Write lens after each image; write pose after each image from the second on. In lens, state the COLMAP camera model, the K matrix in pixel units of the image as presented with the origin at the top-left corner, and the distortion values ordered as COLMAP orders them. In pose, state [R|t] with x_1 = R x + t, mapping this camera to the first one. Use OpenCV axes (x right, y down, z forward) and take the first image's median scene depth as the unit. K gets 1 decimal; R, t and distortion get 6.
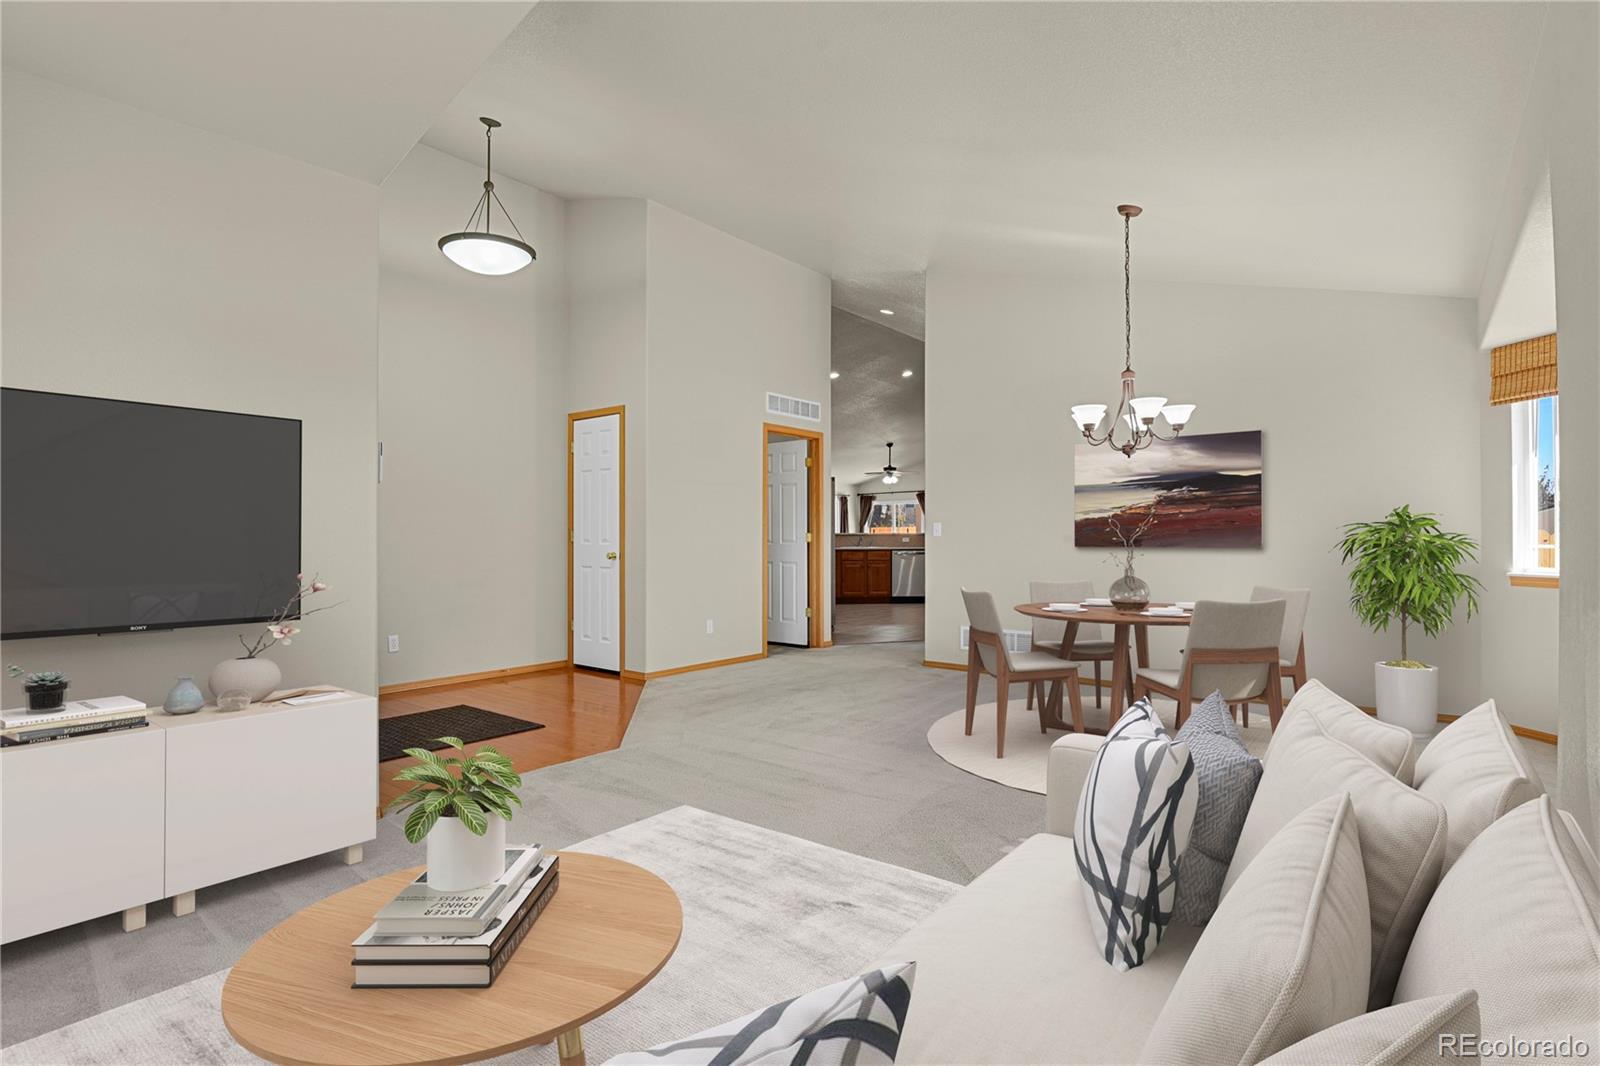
lens RADIAL K [[778.3, 0, 810.5], [0, 778.3, 534.6], [0, 0, 1]] dist [-0.033045, -0.000439]
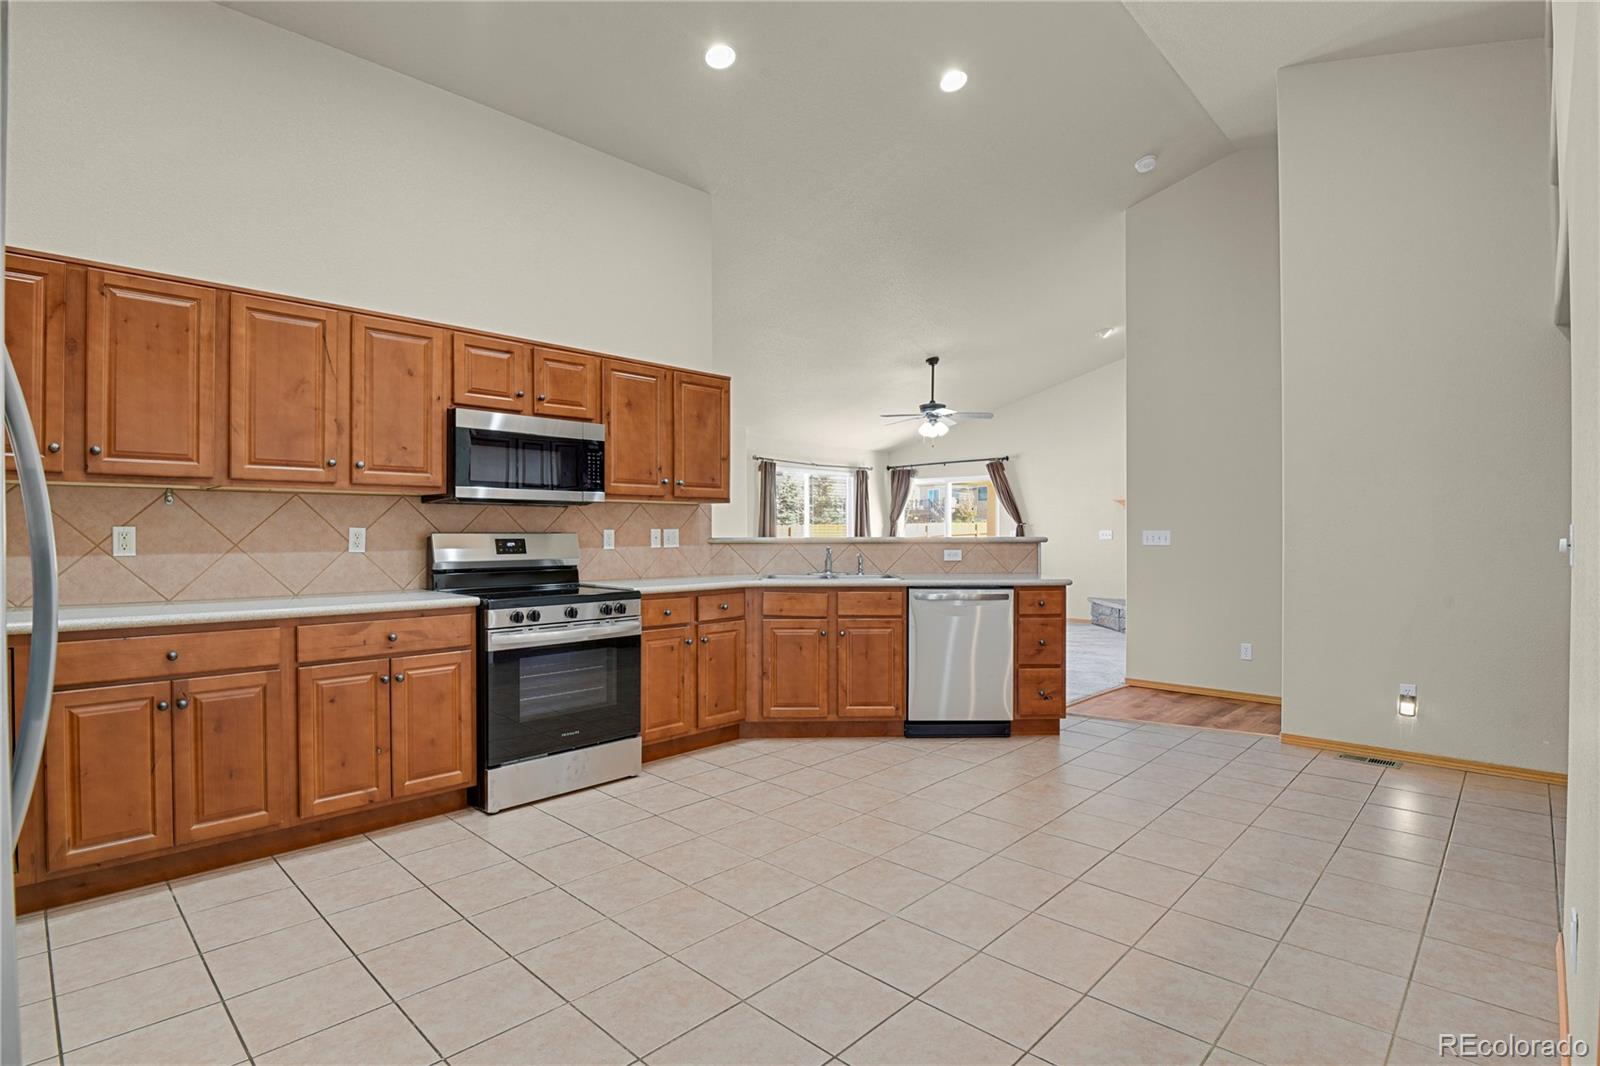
lens RADIAL K [[778.3, 0, 810.5], [0, 778.3, 534.6], [0, 0, 1]] dist [-0.033045, -0.000439]
pose [[0.995643, 0.003626, -0.093179, 0.069932], [-0.003134, 0.999980, 0.005421, -0.004311], [0.093197, -0.005106, 0.995635, 0.485479]]
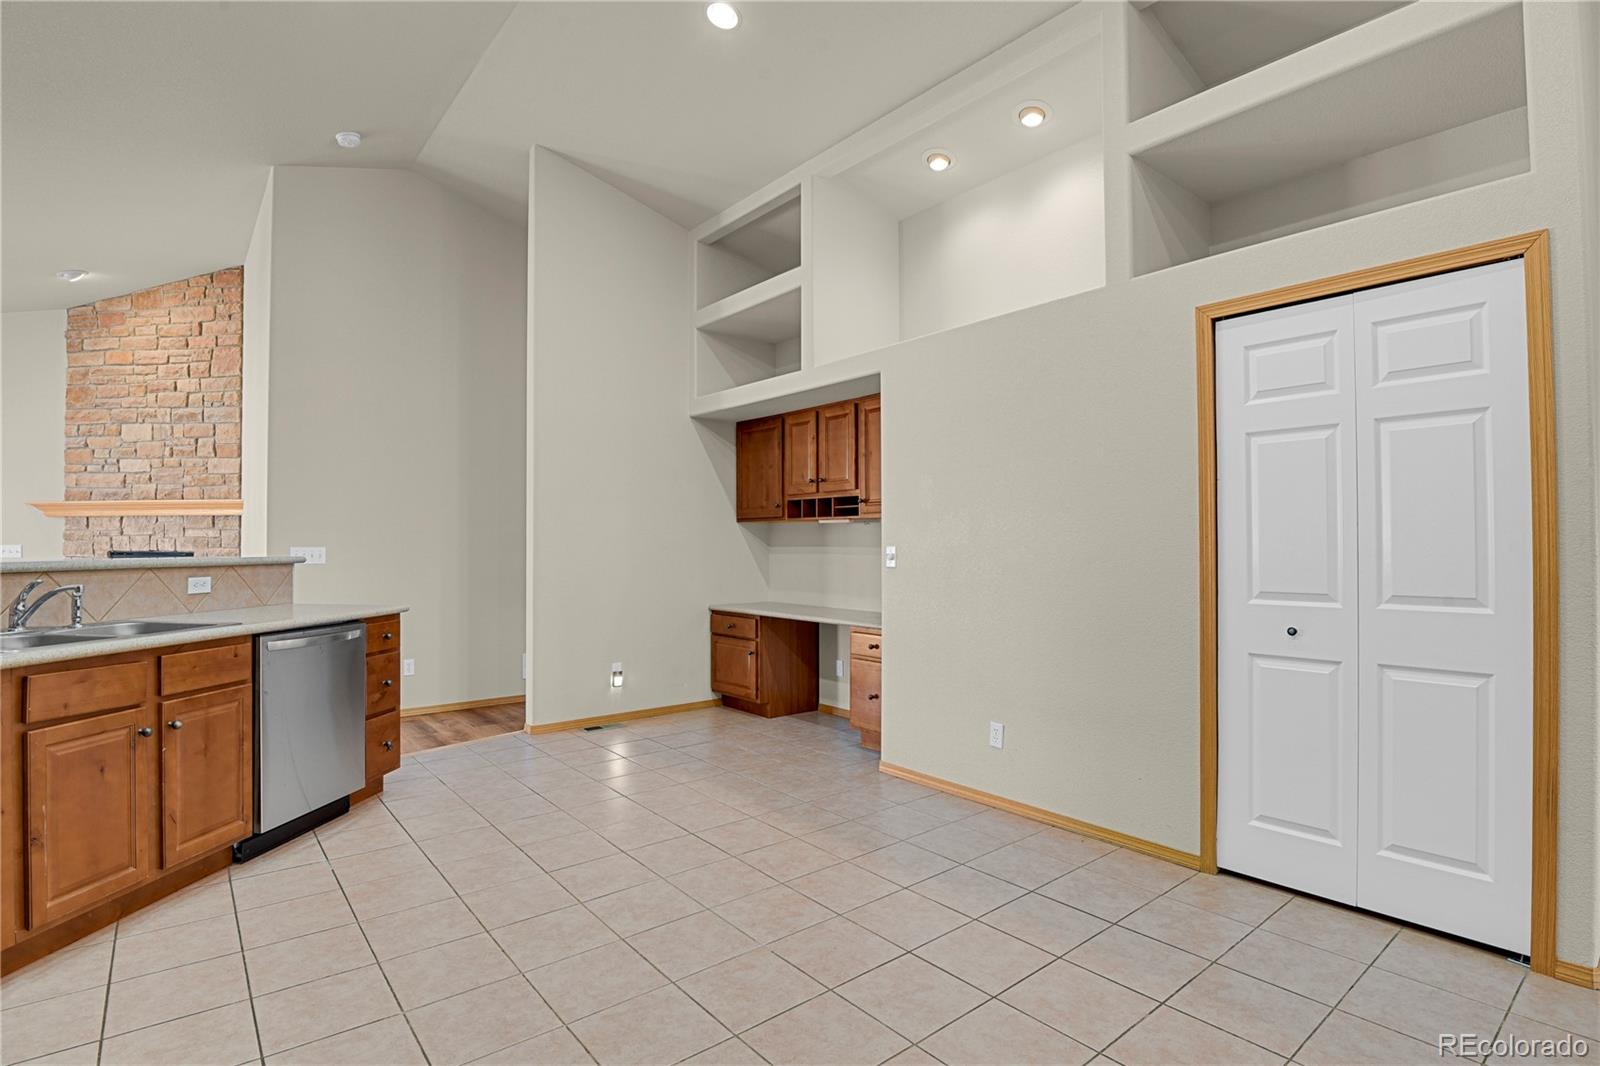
lens RADIAL K [[778.3, 0, 810.5], [0, 778.3, 534.6], [0, 0, 1]] dist [-0.033045, -0.000439]
pose [[0.212919, 0.015817, 0.976942, -0.060163], [-0.001594, 0.999873, -0.015841, -0.005247], [-0.977069, 0.001816, 0.212917, 0.588041]]
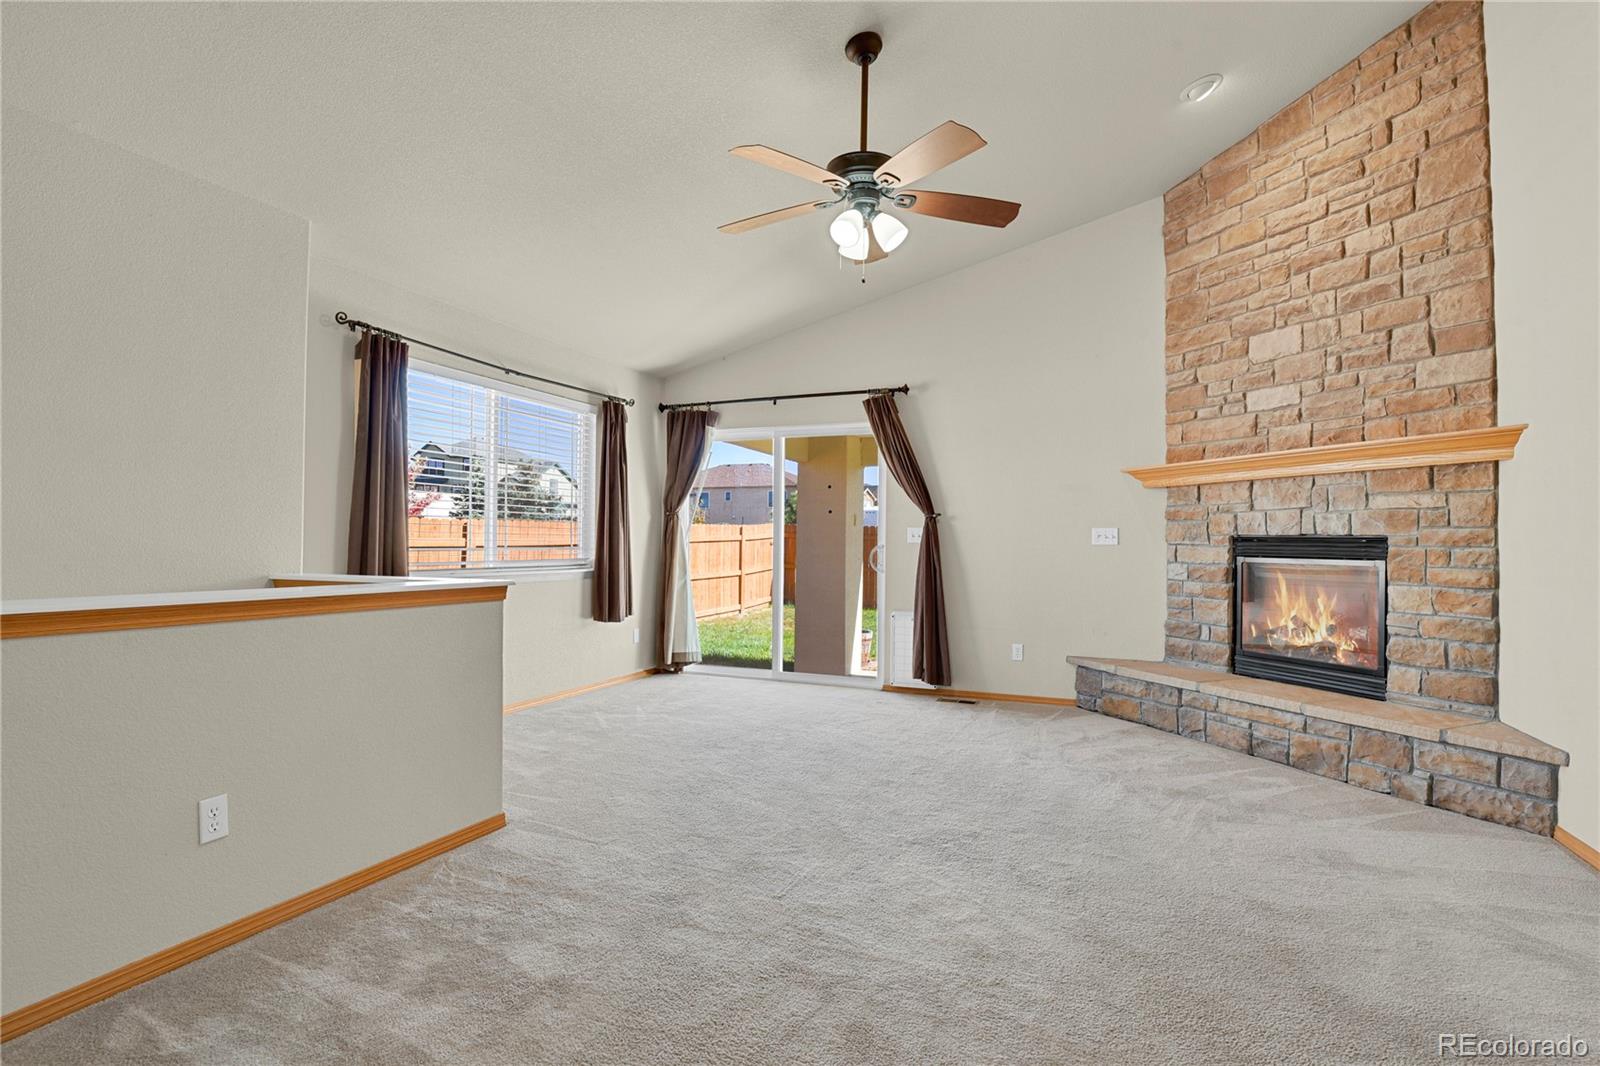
lens RADIAL K [[778.3, 0, 810.5], [0, 778.3, 534.6], [0, 0, 1]] dist [-0.033045, -0.000439]
pose [[0.962317, 0.015969, 0.271459, 0.042444], [-0.013356, 0.999845, -0.011471, 0.002569], [-0.271600, 0.007413, 0.962382, 0.825682]]
